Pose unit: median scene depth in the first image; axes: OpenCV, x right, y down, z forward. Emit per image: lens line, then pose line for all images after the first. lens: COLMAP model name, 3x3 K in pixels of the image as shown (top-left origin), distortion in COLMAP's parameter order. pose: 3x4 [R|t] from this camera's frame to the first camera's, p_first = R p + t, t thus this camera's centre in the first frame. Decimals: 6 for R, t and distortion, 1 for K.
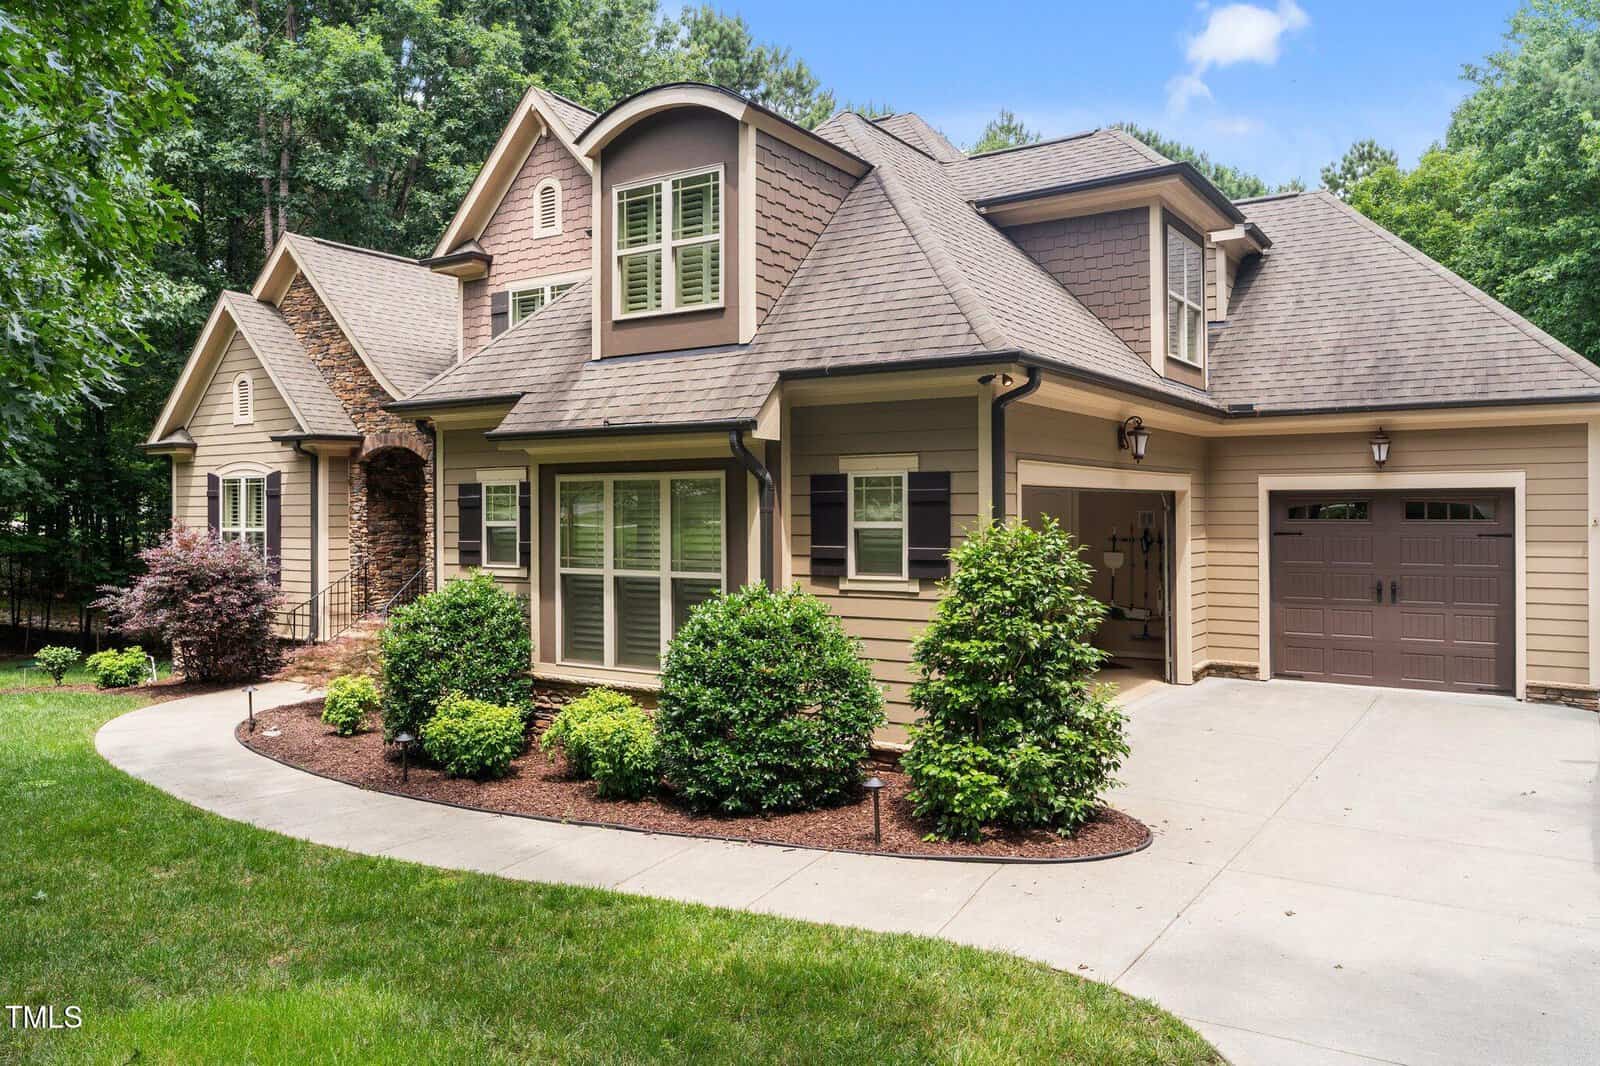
lens RADIAL K [[1160.7, 0, 795.3], [0, 1160.7, 520.0], [0, 0, 1]] dist [0.005351, 0.000478]
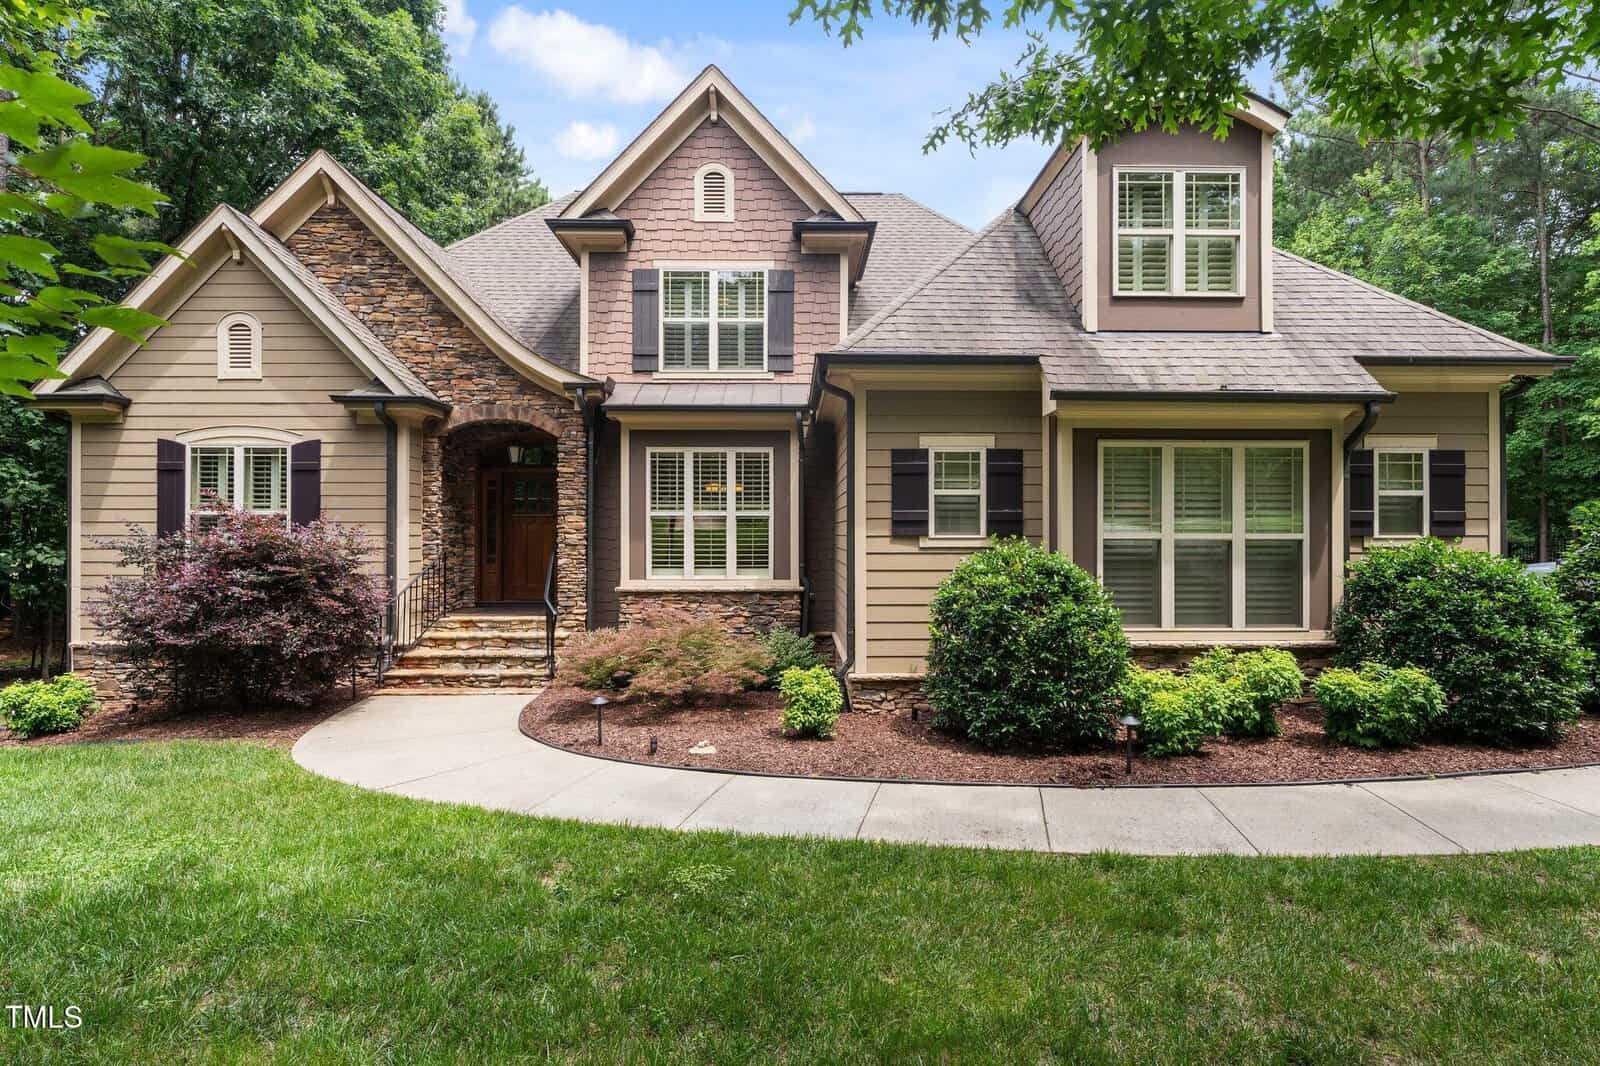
lens RADIAL K [[780.6, 0, 801.9], [0, 780.6, 536.6], [0, 0, 1]] dist [-0.001141, 0.001087]
pose [[0.823408, 0.000922, 0.567449, -0.529654], [0.000728, 0.999996, -0.002681, 0.030255], [-0.567449, 0.002621, 0.823404, 0.398253]]
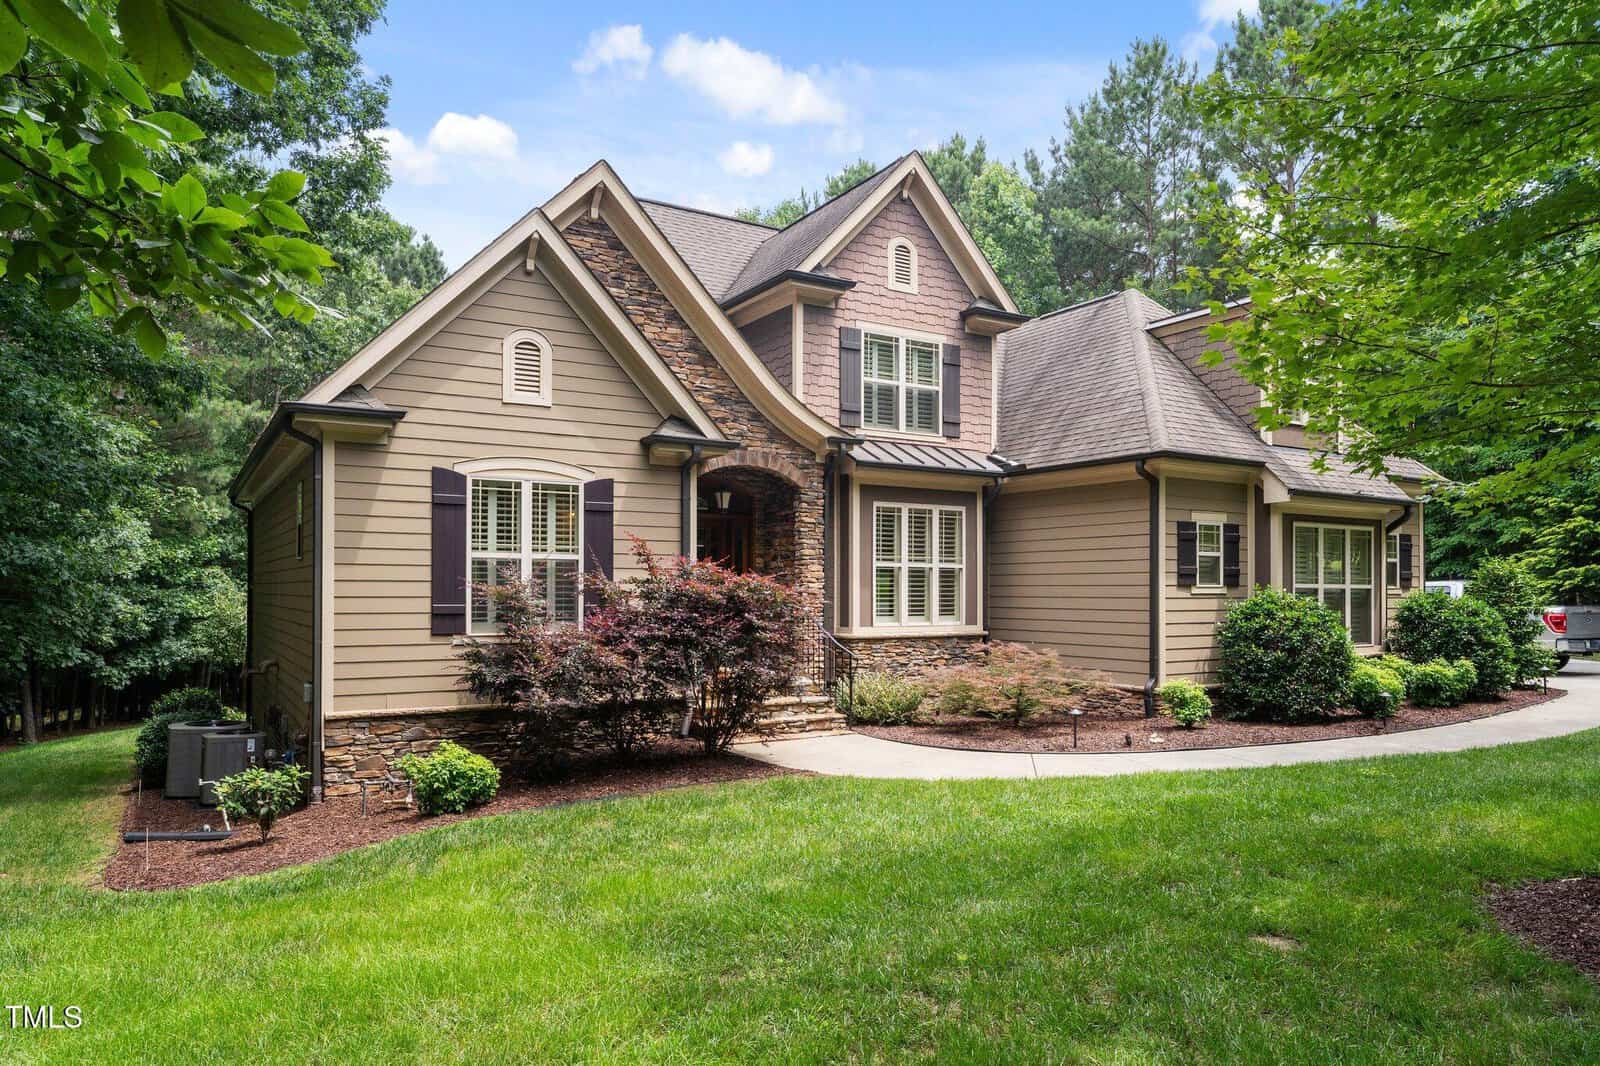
lens RADIAL K [[1030.9, 0, 793.4], [0, 1030.9, 595.1], [0, 0, 1]] dist [-0.004716, 0.000364]
pose [[0.423598, 0.001180, 0.905849, -1.110405], [0.000952, 0.999998, -0.001748, 0.037871], [-0.905850, 0.001603, 0.423596, 0.683017]]
